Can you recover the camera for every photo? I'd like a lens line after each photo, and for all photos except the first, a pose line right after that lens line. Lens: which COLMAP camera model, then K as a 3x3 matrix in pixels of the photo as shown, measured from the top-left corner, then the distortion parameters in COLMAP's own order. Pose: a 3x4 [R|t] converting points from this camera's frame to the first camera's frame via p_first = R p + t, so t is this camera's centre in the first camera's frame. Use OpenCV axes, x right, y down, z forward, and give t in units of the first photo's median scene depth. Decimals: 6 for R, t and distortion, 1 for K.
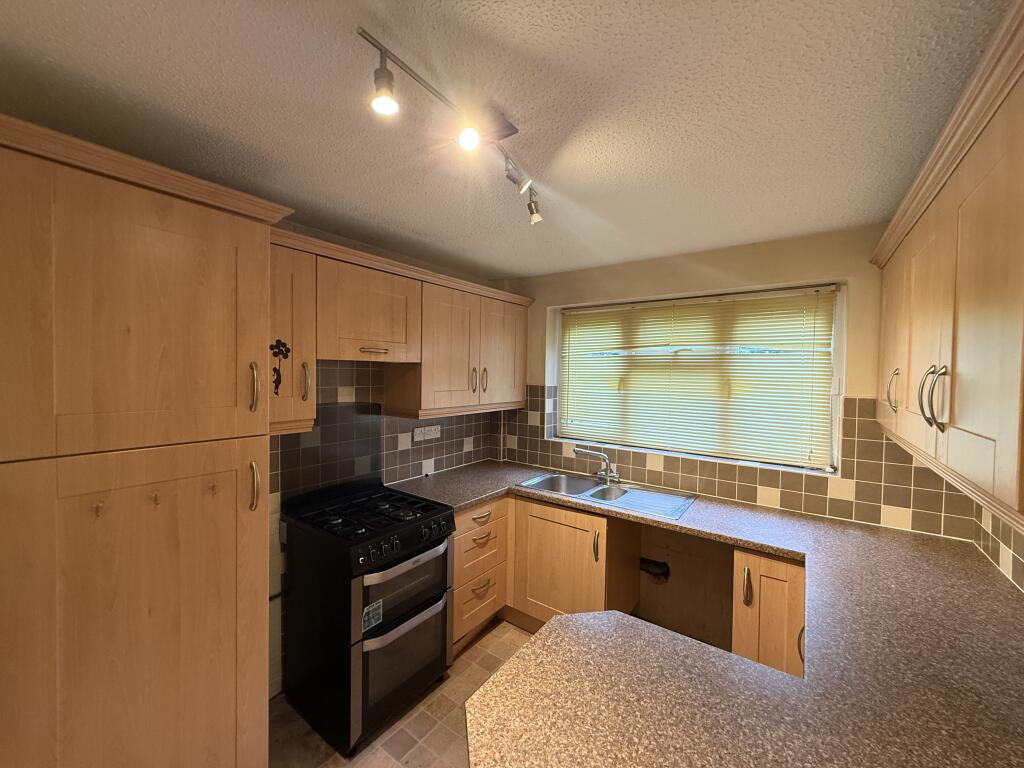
lens RADIAL K [[404.4, 0, 509.7], [0, 404.4, 383.2], [0, 0, 1]] dist [-0.001141, -0.000401]
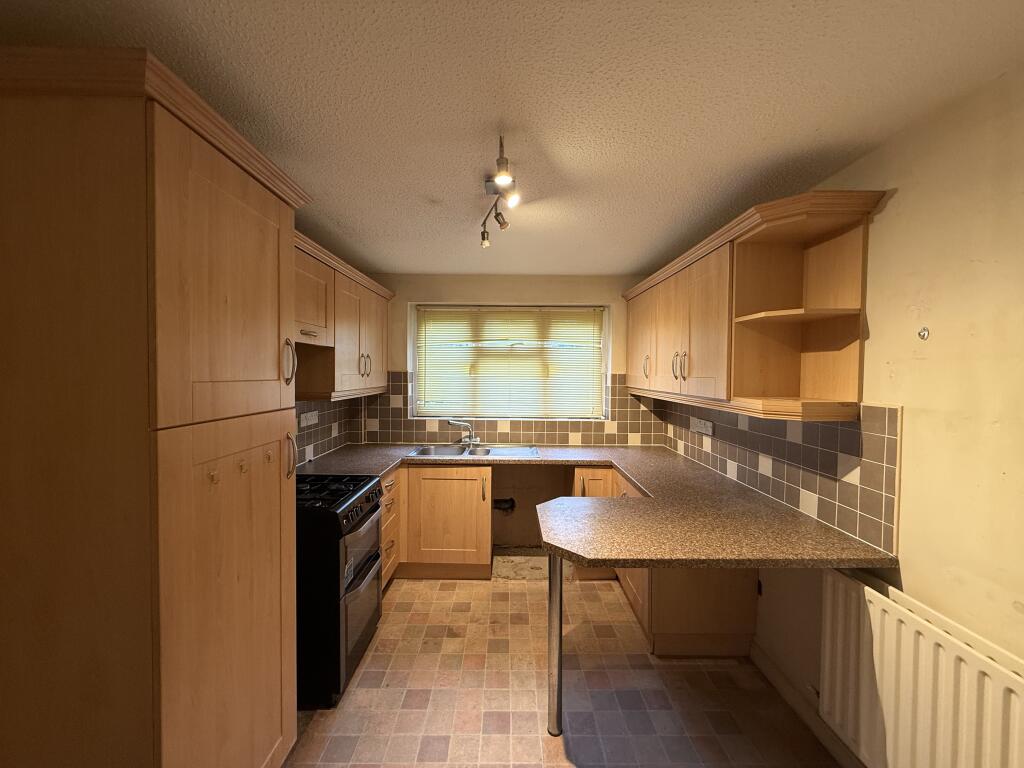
lens RADIAL K [[404.4, 0, 509.7], [0, 404.4, 383.2], [0, 0, 1]] dist [-0.001141, -0.000401]
pose [[0.808945, -0.025039, 0.587351, -0.429555], [0.019382, 0.999685, 0.015922, 0.032229], [-0.587565, -0.001496, 0.809175, -0.107996]]
